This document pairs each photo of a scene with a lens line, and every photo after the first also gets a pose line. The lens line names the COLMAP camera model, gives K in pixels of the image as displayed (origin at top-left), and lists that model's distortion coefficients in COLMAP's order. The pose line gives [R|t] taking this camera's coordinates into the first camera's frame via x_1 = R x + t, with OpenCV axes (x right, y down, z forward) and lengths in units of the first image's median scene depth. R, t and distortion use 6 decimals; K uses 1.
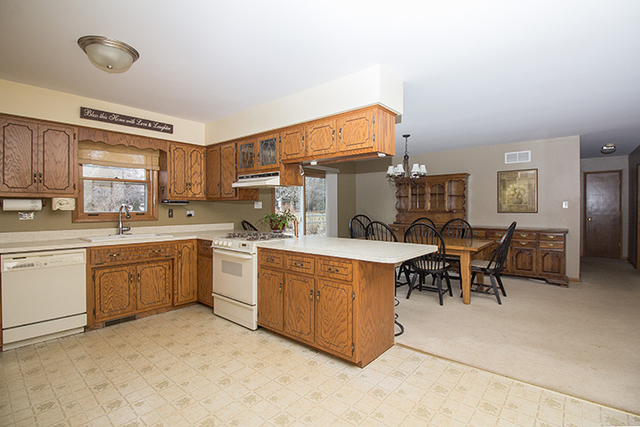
lens RADIAL K [[302.8, 0, 330.3], [0, 302.8, 211.6], [0, 0, 1]] dist [-0.001702, -0.000365]
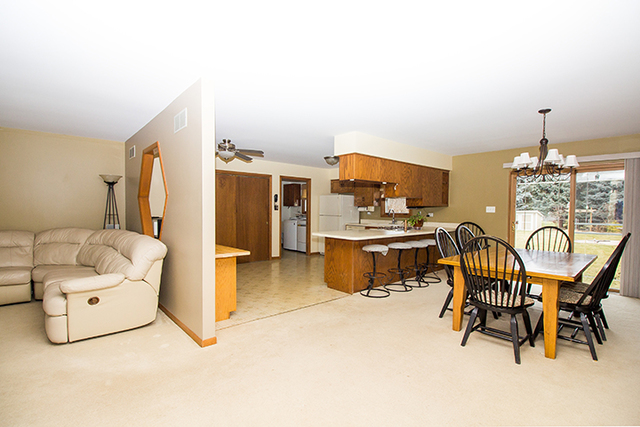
lens RADIAL K [[301.7, 0, 300.1], [0, 301.7, 213.0], [0, 0, 1]] dist [-0.000737, -0.000283]
pose [[-0.194839, 0.012971, -0.980749, 1.431021], [-0.021879, 0.999606, 0.017567, -0.018184], [0.980591, 0.024880, -0.194479, 0.794158]]
